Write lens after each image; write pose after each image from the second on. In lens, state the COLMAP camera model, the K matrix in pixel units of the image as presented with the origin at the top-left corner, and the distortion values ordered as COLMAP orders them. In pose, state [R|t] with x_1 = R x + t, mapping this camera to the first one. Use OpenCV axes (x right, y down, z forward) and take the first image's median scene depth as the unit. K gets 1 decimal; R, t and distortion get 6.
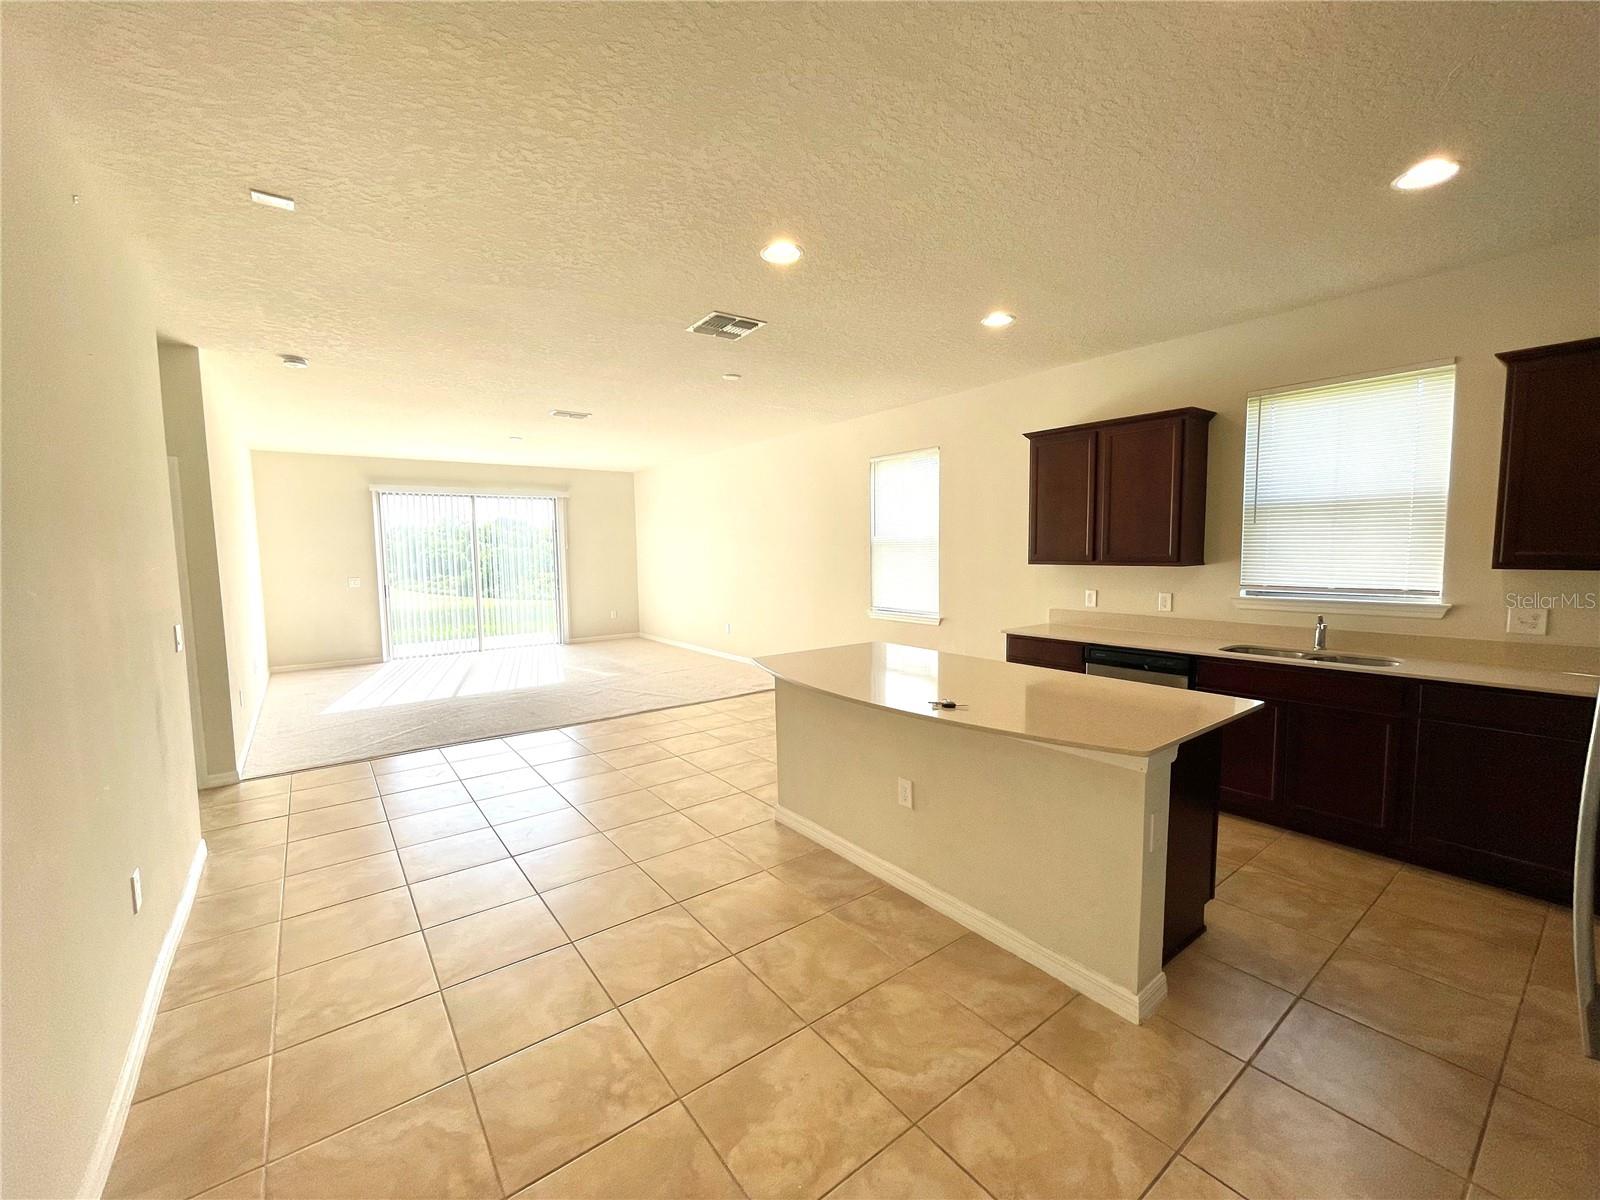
lens RADIAL K [[649.5, 0, 790.6], [0, 649.5, 601.2], [0, 0, 1]] dist [0.000248, 0.005888]
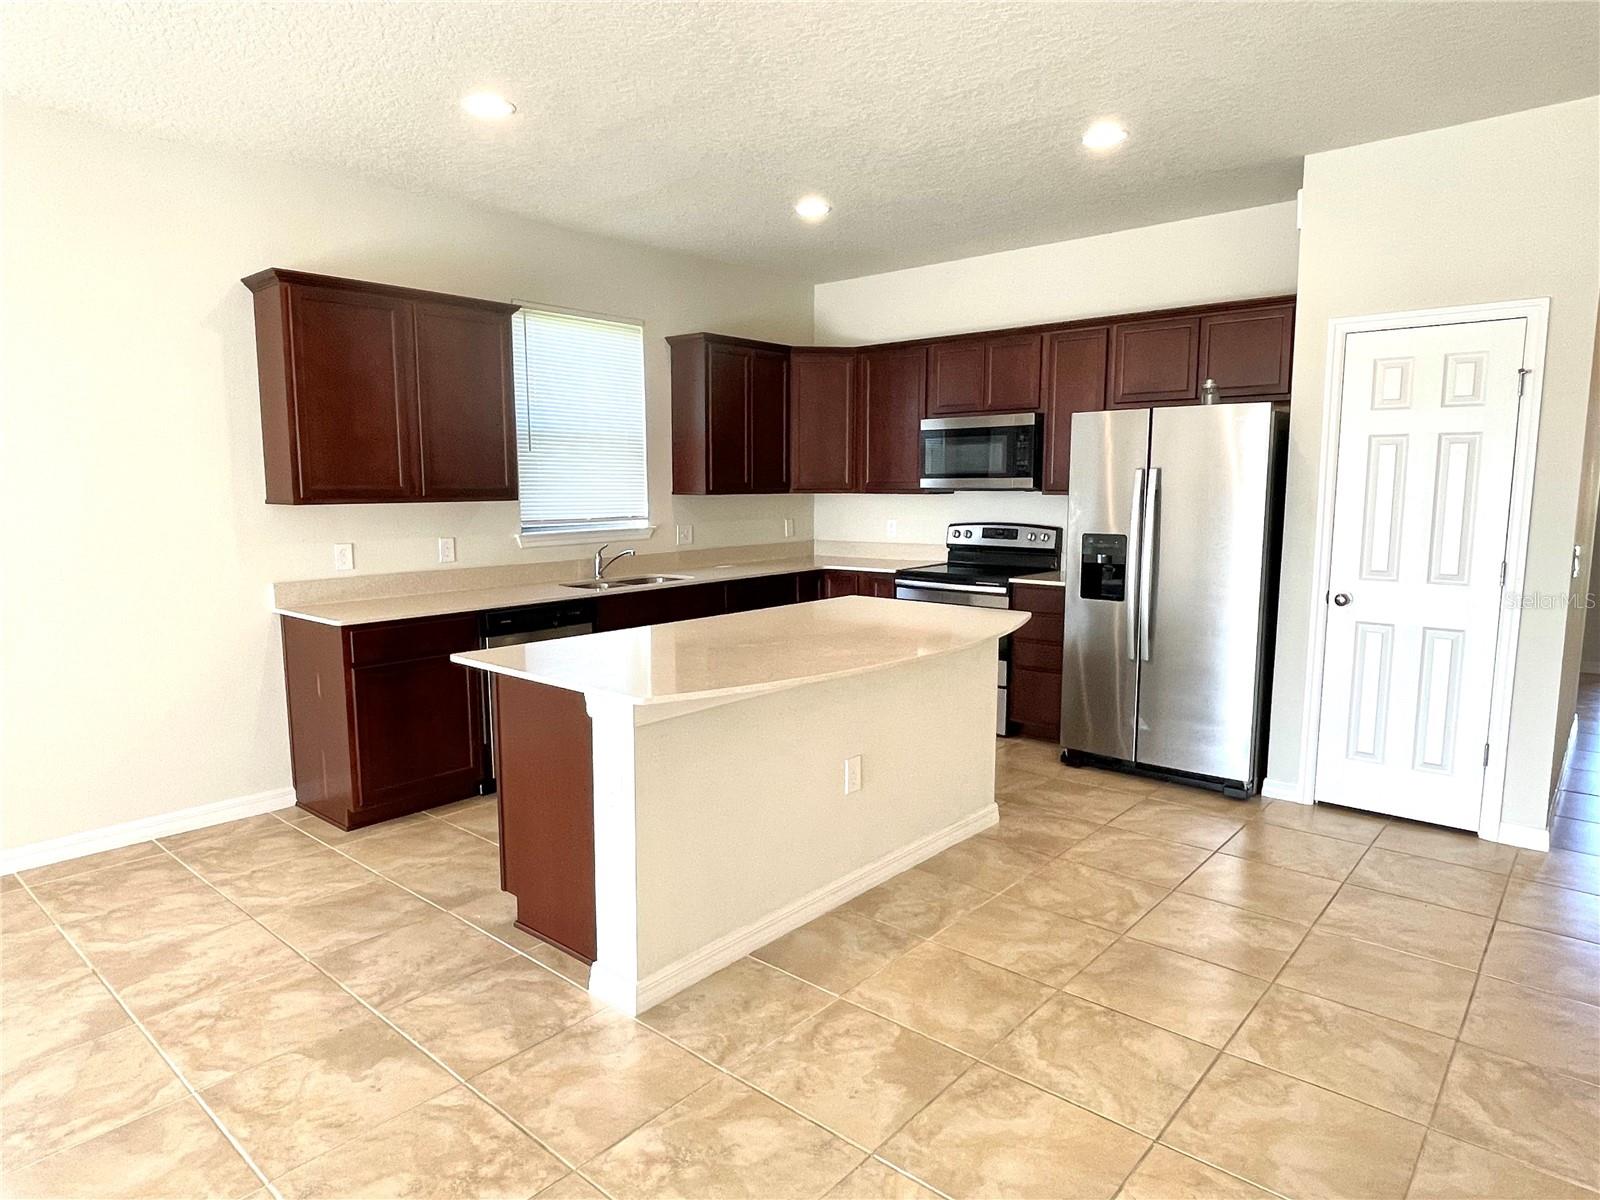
lens RADIAL K [[954.0, 0, 790.3], [0, 954.0, 598.8], [0, 0, 1]] dist [0.003597, 0.002101]
pose [[-0.201515, -0.110987, 0.973177, -0.719941], [0.081307, 0.988235, 0.129541, -0.064749], [-0.976105, 0.105230, -0.190120, 0.980595]]
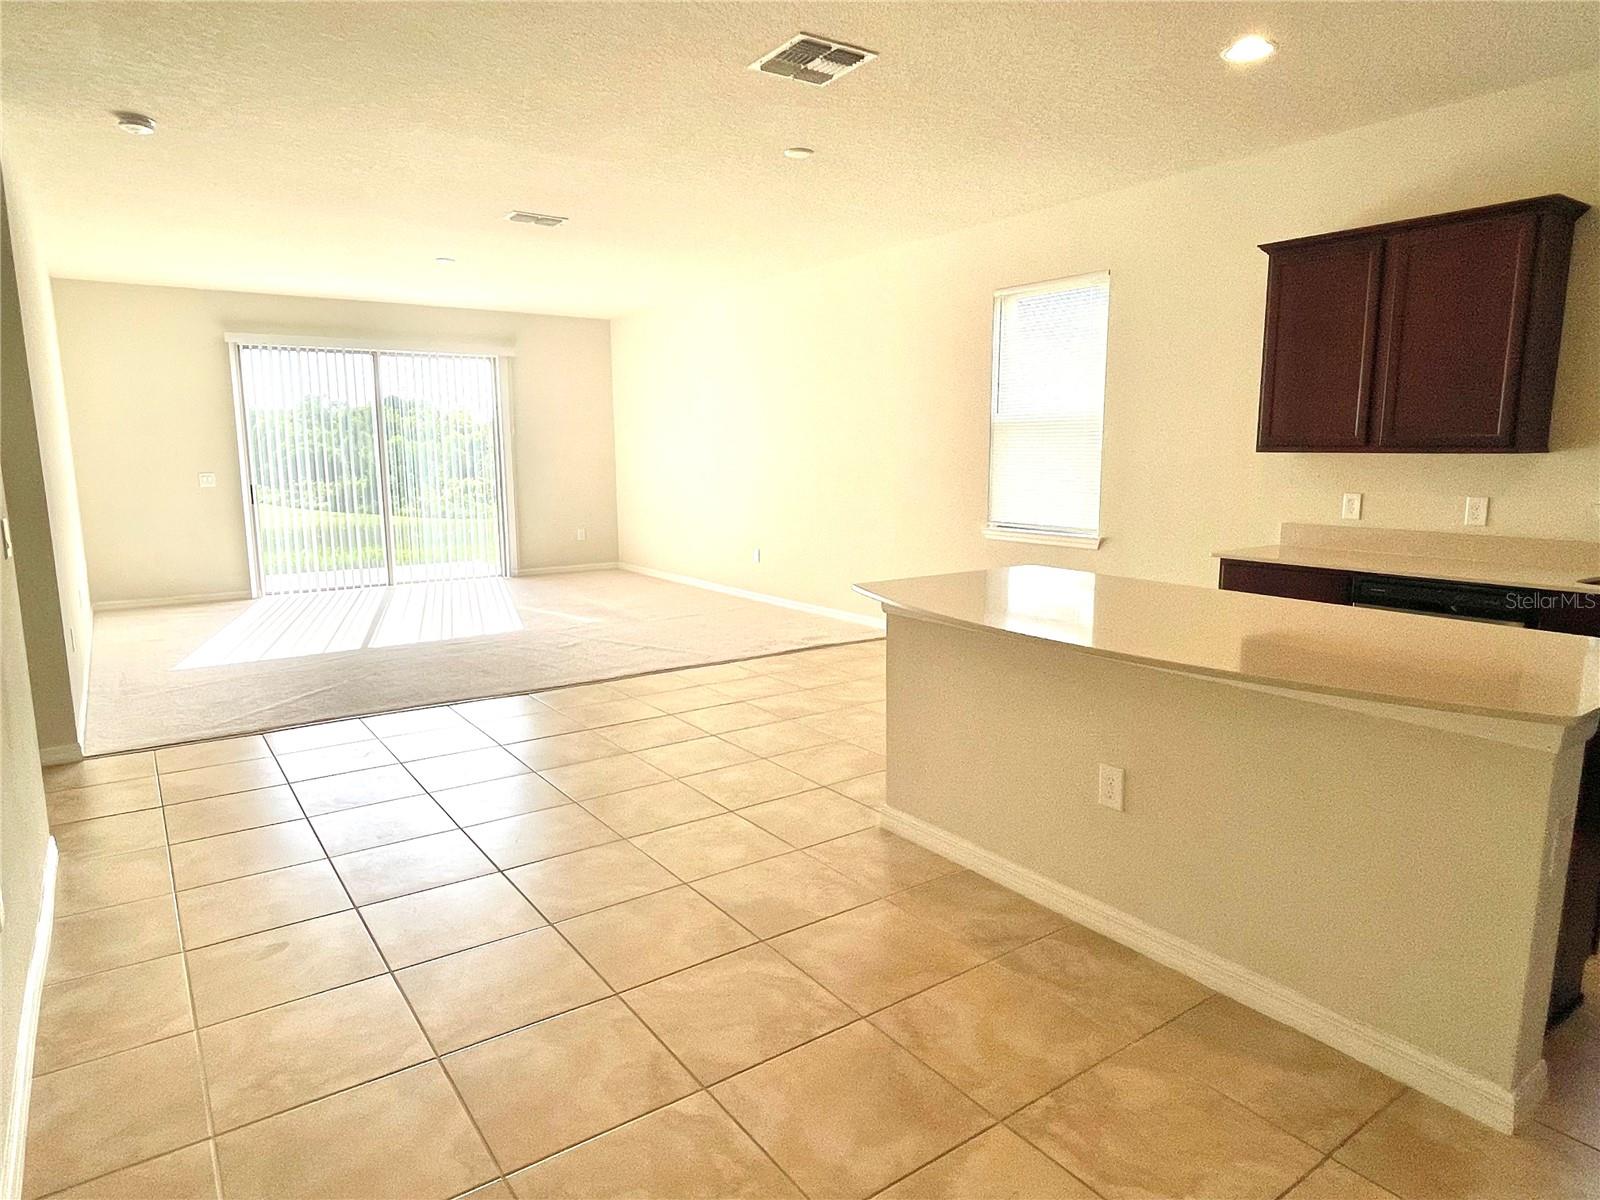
lens RADIAL K [[954.0, 0, 790.3], [0, 954.0, 598.8], [0, 0, 1]] dist [0.003597, 0.002101]
pose [[0.999605, 0.013734, -0.024518, -0.095150], [-0.011822, 0.996999, 0.076501, 0.028170], [0.025496, -0.076181, 0.996768, 0.037245]]
